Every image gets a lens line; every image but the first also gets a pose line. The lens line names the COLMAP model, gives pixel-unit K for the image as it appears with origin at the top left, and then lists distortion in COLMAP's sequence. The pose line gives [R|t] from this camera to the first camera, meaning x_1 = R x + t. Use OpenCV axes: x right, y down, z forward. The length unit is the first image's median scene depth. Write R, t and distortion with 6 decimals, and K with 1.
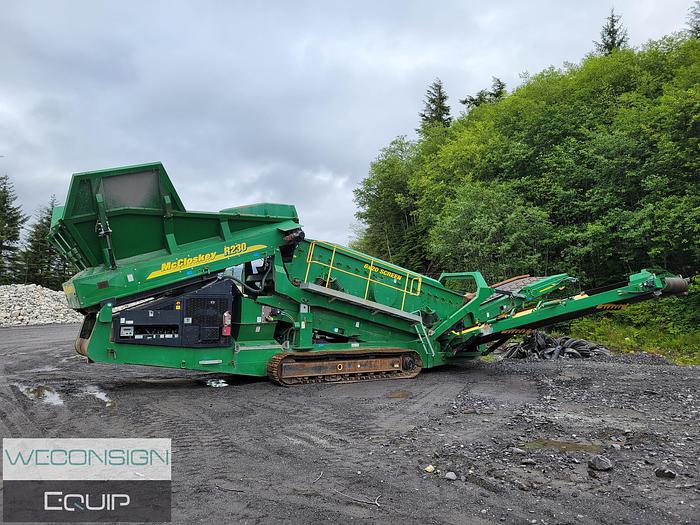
lens RADIAL K [[520.2, 0, 358.5], [0, 520.2, 269.7], [0, 0, 1]] dist [0.045647, -0.003332]
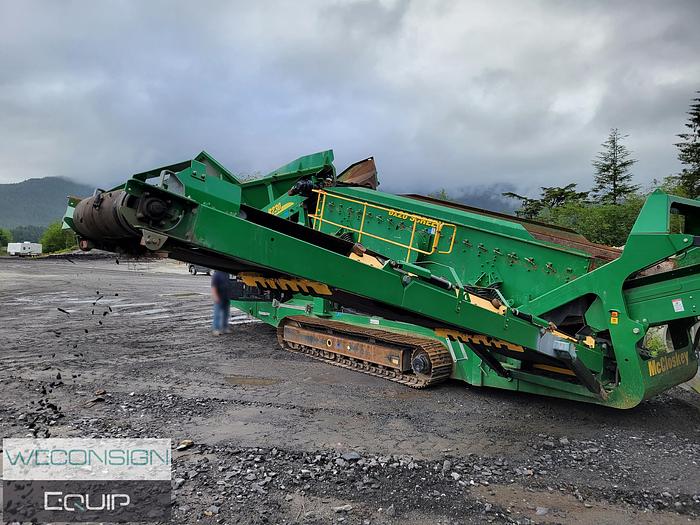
lens RADIAL K [[517.1, 0, 339.6], [0, 517.1, 255.3], [0, 0, 1]] dist [0.061845, -0.037982]
pose [[0.149949, 0.001653, -0.988692, 0.757879], [0.048147, 0.998800, 0.008973, 0.045121], [0.987521, -0.048948, 0.149689, 0.902314]]
